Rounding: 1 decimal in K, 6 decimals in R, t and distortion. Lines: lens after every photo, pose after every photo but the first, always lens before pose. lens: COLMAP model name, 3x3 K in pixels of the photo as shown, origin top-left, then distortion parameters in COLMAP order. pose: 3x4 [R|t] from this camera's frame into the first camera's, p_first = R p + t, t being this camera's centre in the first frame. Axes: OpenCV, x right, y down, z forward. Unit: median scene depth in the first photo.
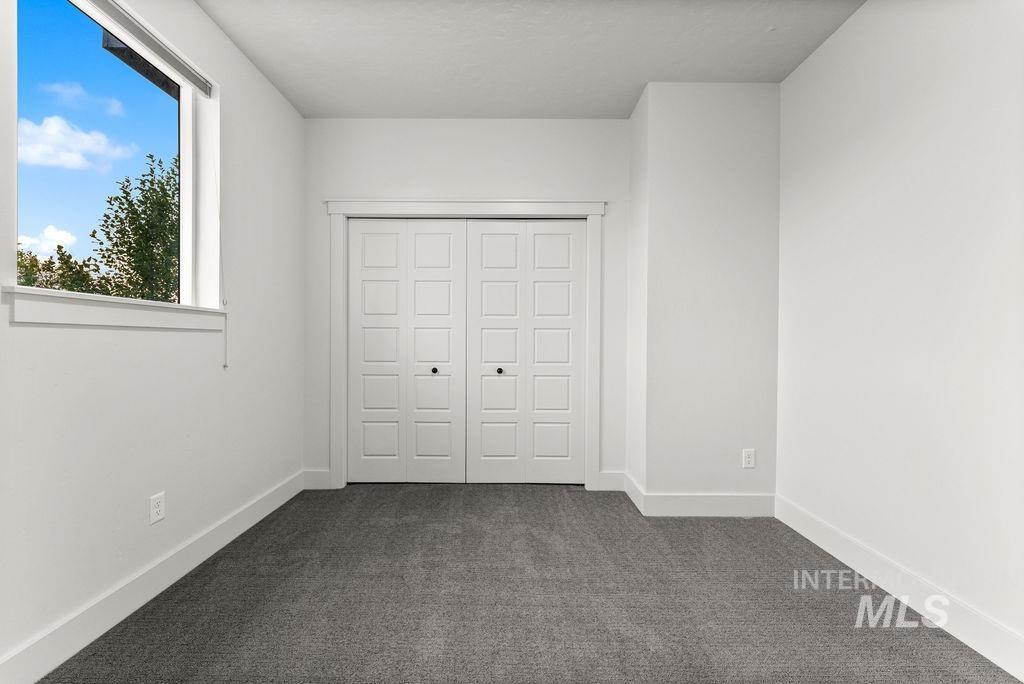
lens RADIAL K [[415.7, 0, 508.7], [0, 415.7, 341.5], [0, 0, 1]] dist [0.000137, -0.000515]
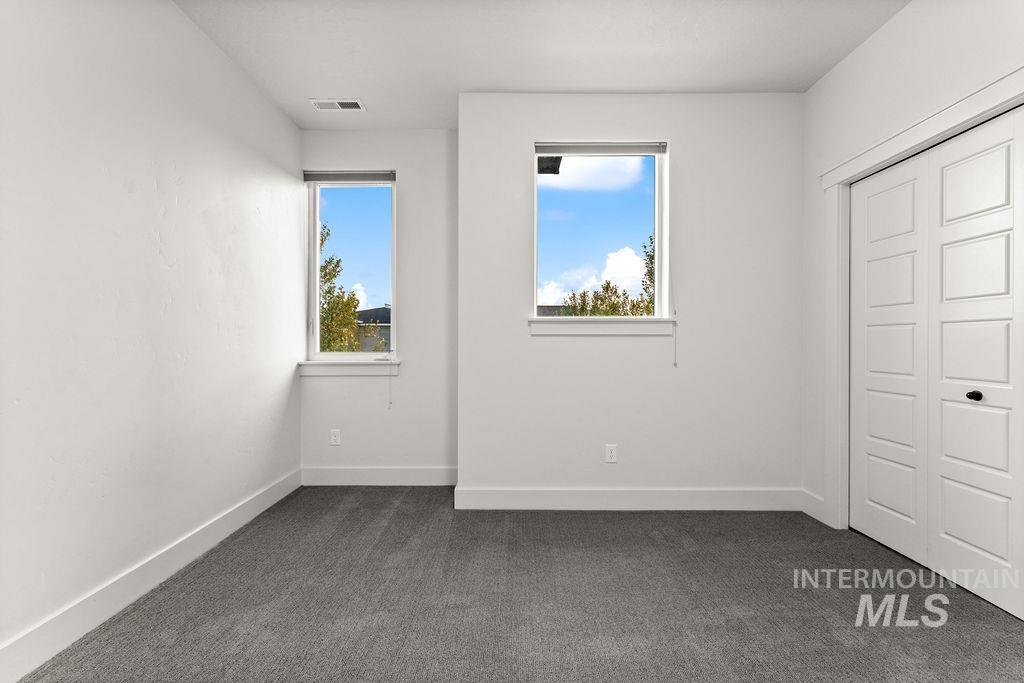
lens RADIAL K [[415.7, 0, 505.0], [0, 415.7, 344.8], [0, 0, 1]] dist [0.000137, -0.000515]
pose [[-0.014497, 0.000756, -0.999895, 0.413180], [-0.002369, 0.999997, 0.000790, 0.001526], [0.999892, 0.002380, -0.014495, 0.385887]]
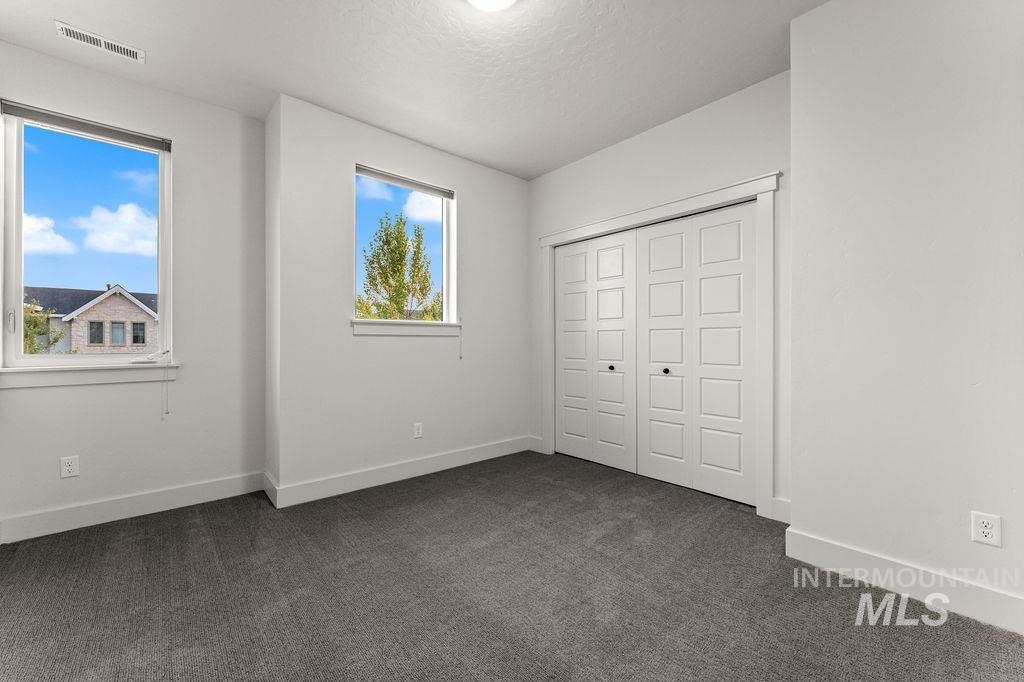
lens RADIAL K [[415.7, 0, 505.5], [0, 415.7, 341.4], [0, 0, 1]] dist [0.000137, -0.000515]
pose [[0.647488, -0.005892, -0.762053, 0.521644], [0.001937, 0.999980, -0.006086, 0.003955], [0.762073, 0.002465, 0.647486, 0.047022]]
